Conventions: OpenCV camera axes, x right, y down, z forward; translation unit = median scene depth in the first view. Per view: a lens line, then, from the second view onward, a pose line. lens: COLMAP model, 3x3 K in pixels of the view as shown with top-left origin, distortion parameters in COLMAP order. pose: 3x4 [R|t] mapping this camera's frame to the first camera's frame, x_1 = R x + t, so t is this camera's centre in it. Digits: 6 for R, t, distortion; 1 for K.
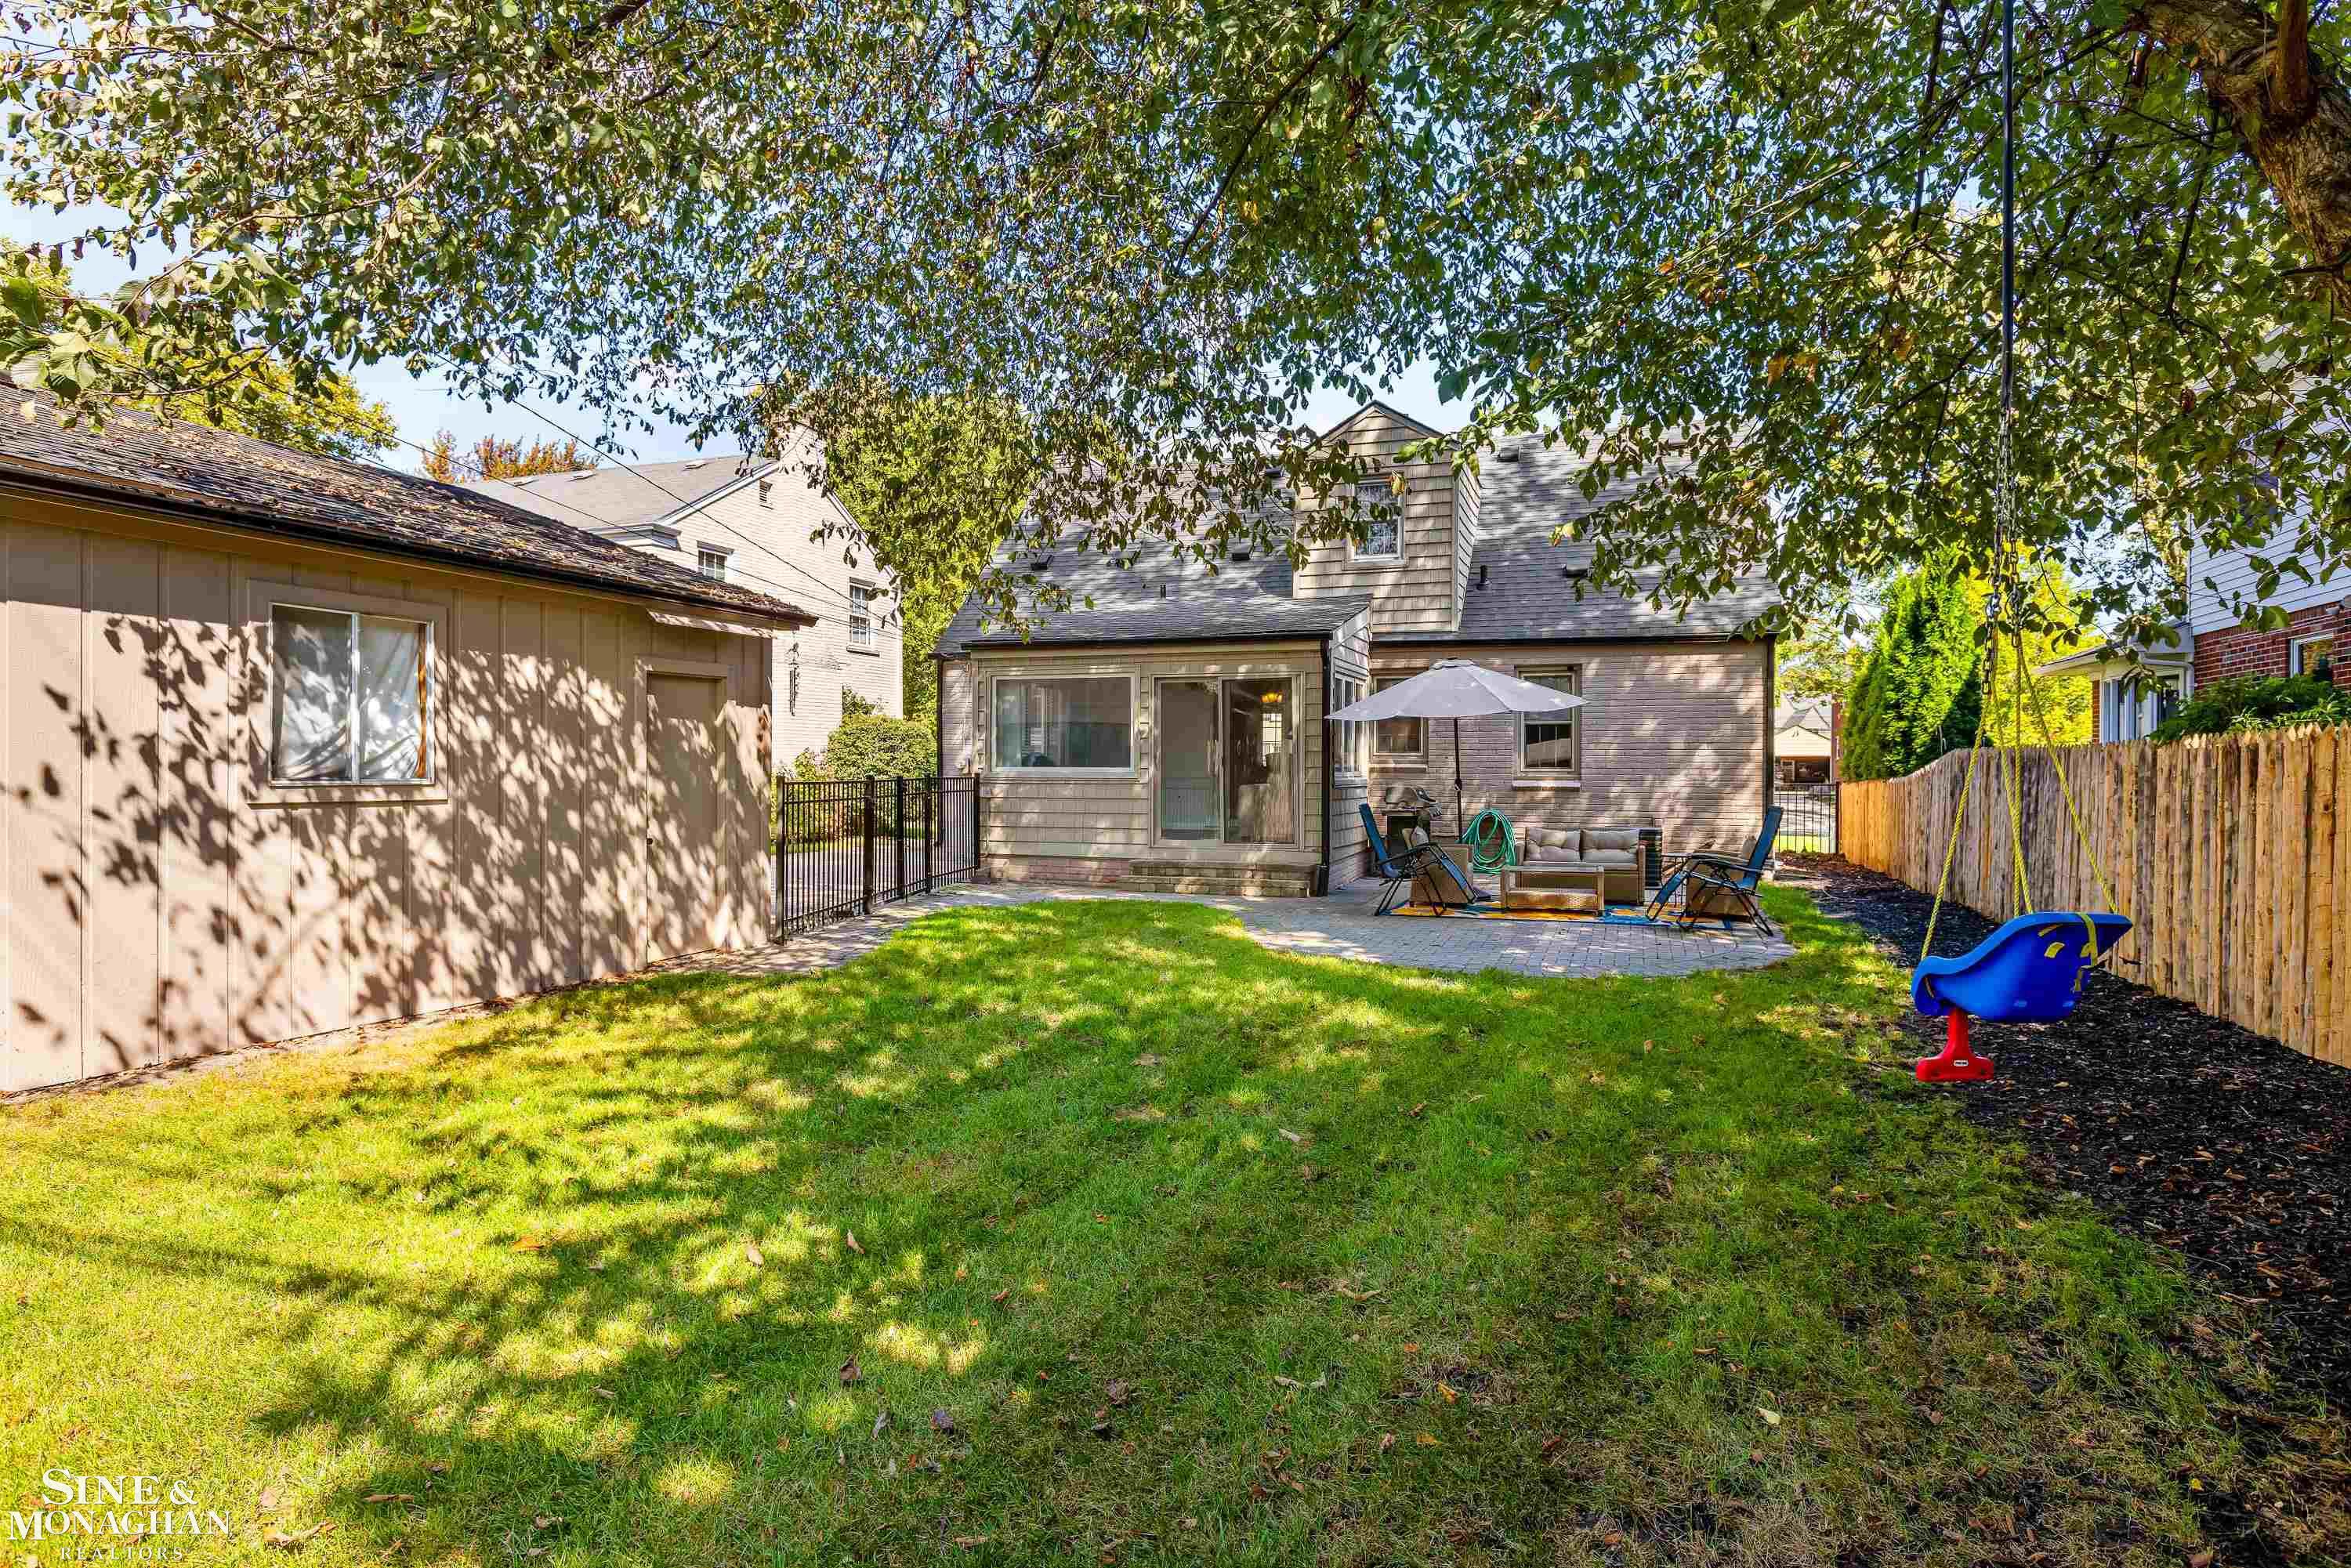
lens RADIAL K [[1340.1, 0, 1173.2], [0, 1340.1, 785.9], [0, 0, 1]] dist [0.000449, 0.000014]
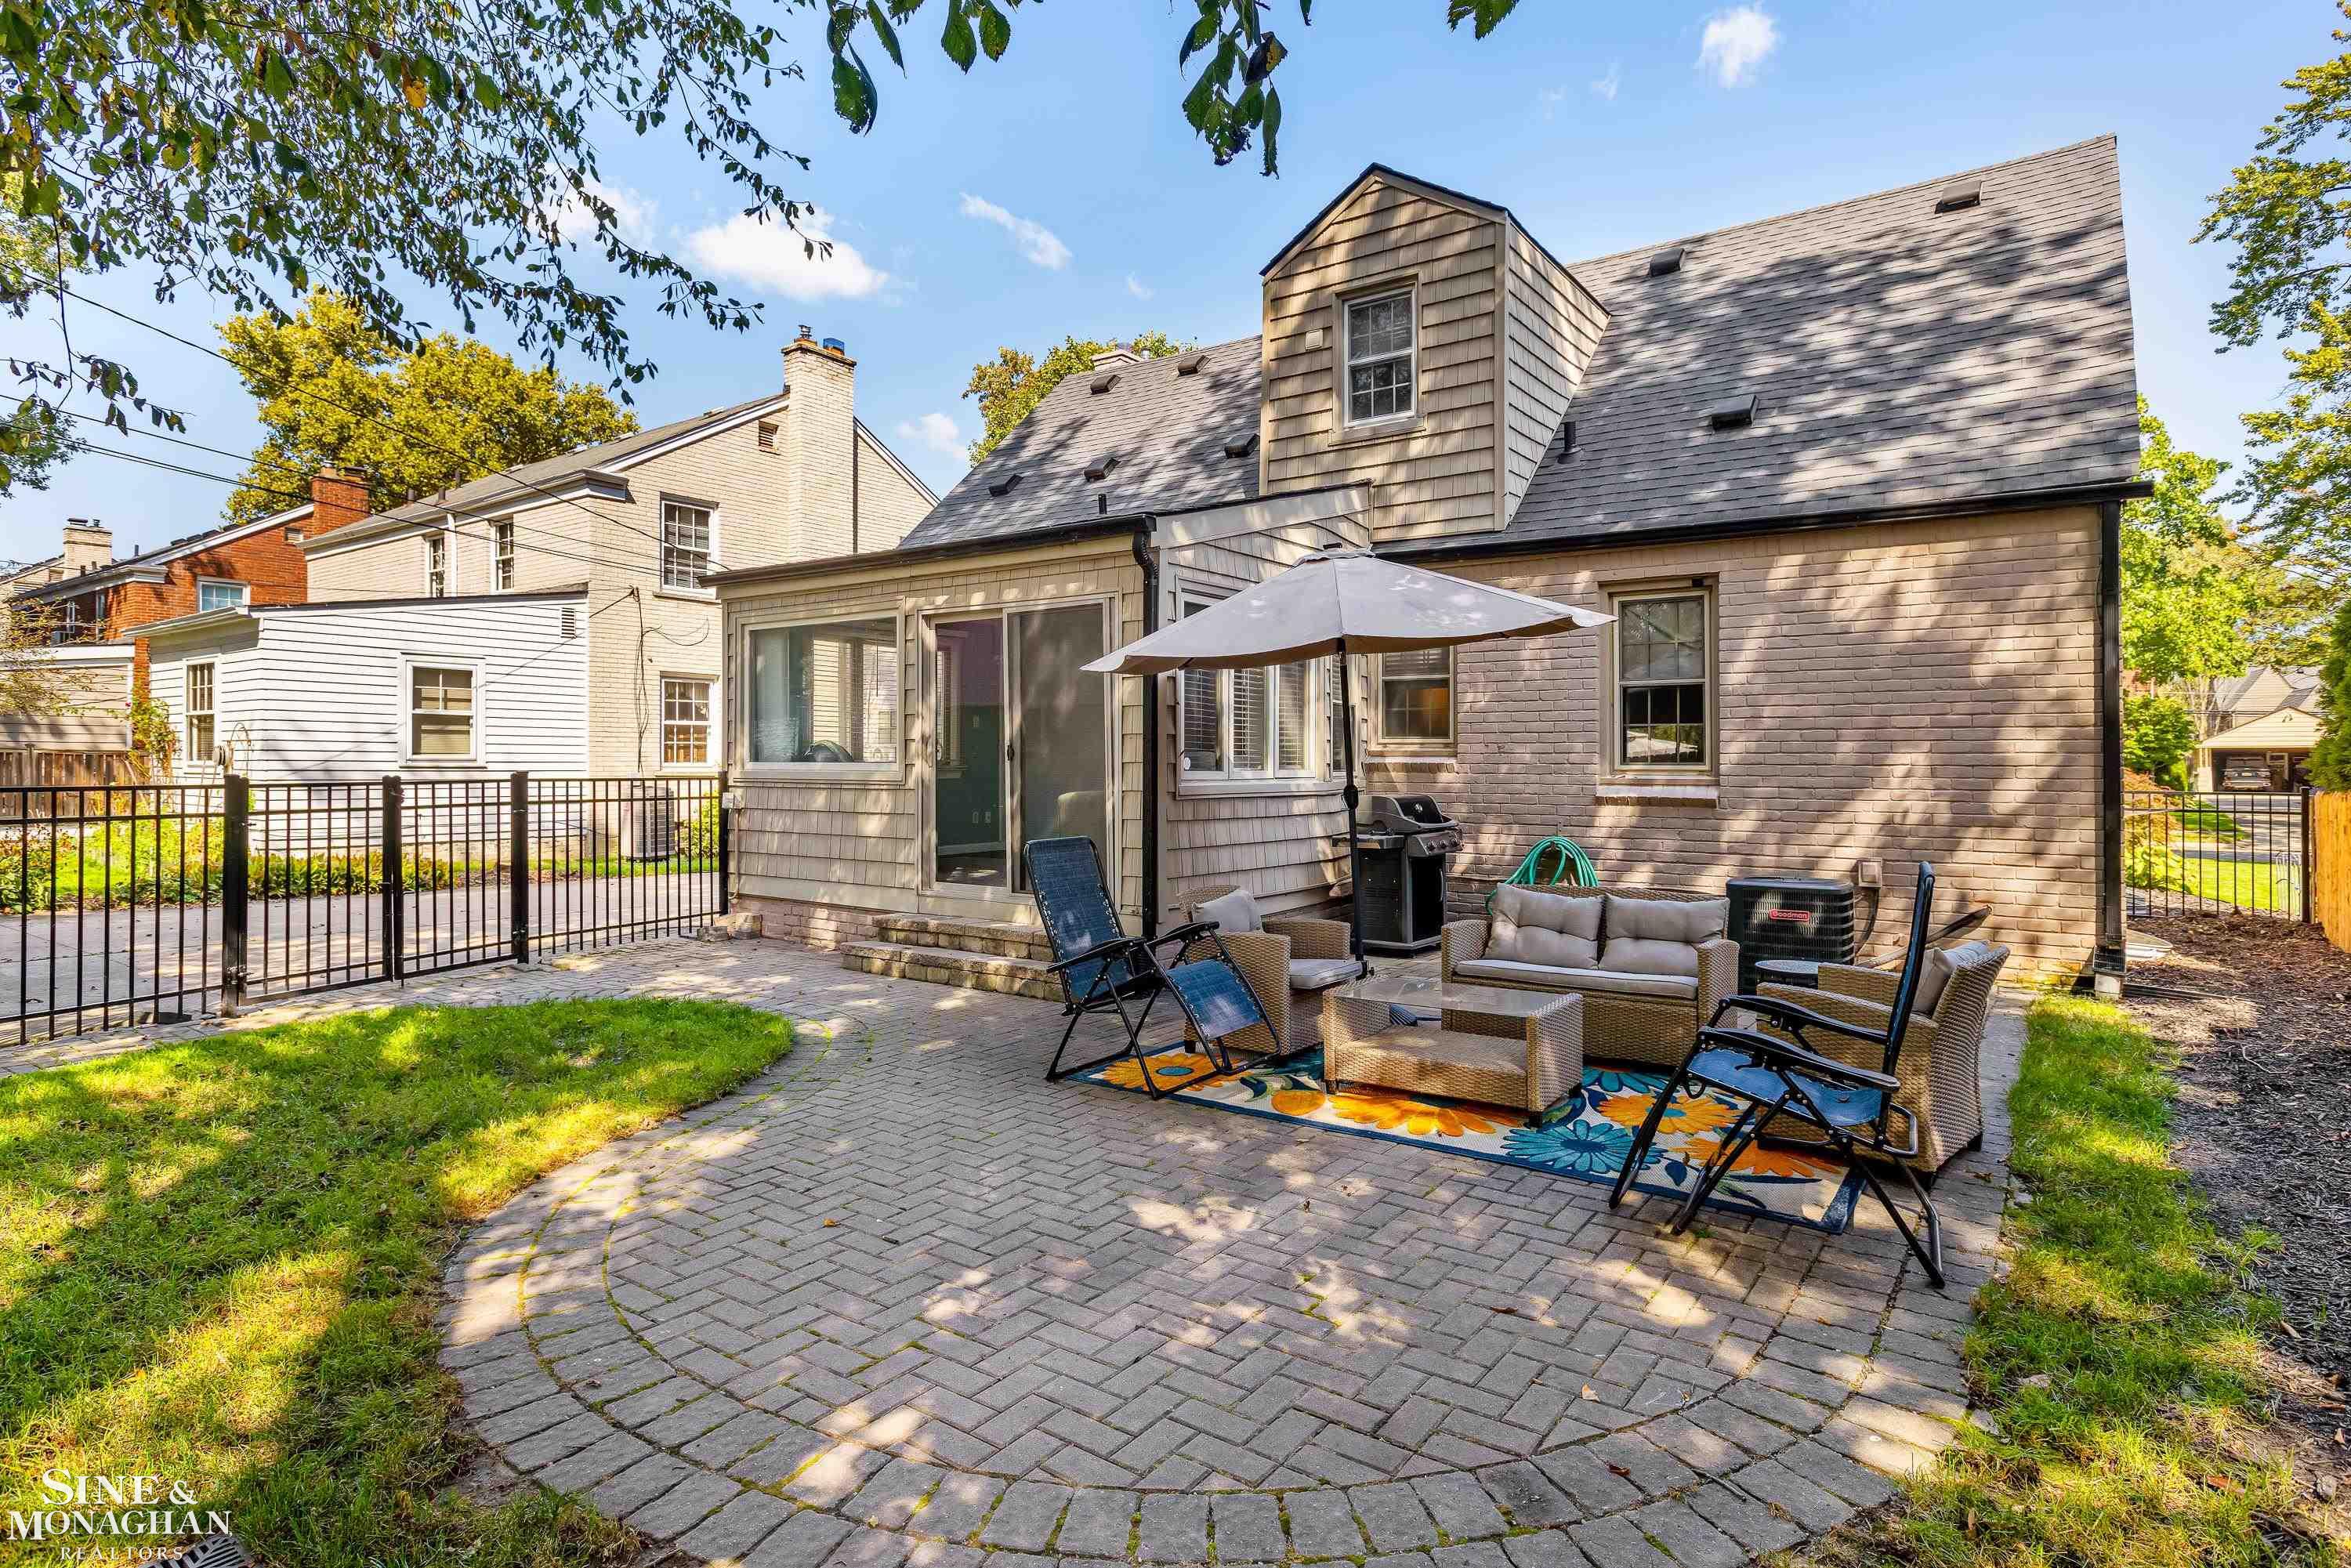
lens RADIAL K [[1267.8, 0, 1177.4], [0, 1267.8, 772.5], [0, 0, 1]] dist [-0.001042, -0.000193]
pose [[0.958584, 0.002093, -0.284802, 0.204592], [-0.003325, 0.999987, -0.003843, -0.006174], [0.284790, 0.004631, 0.958579, 0.375539]]
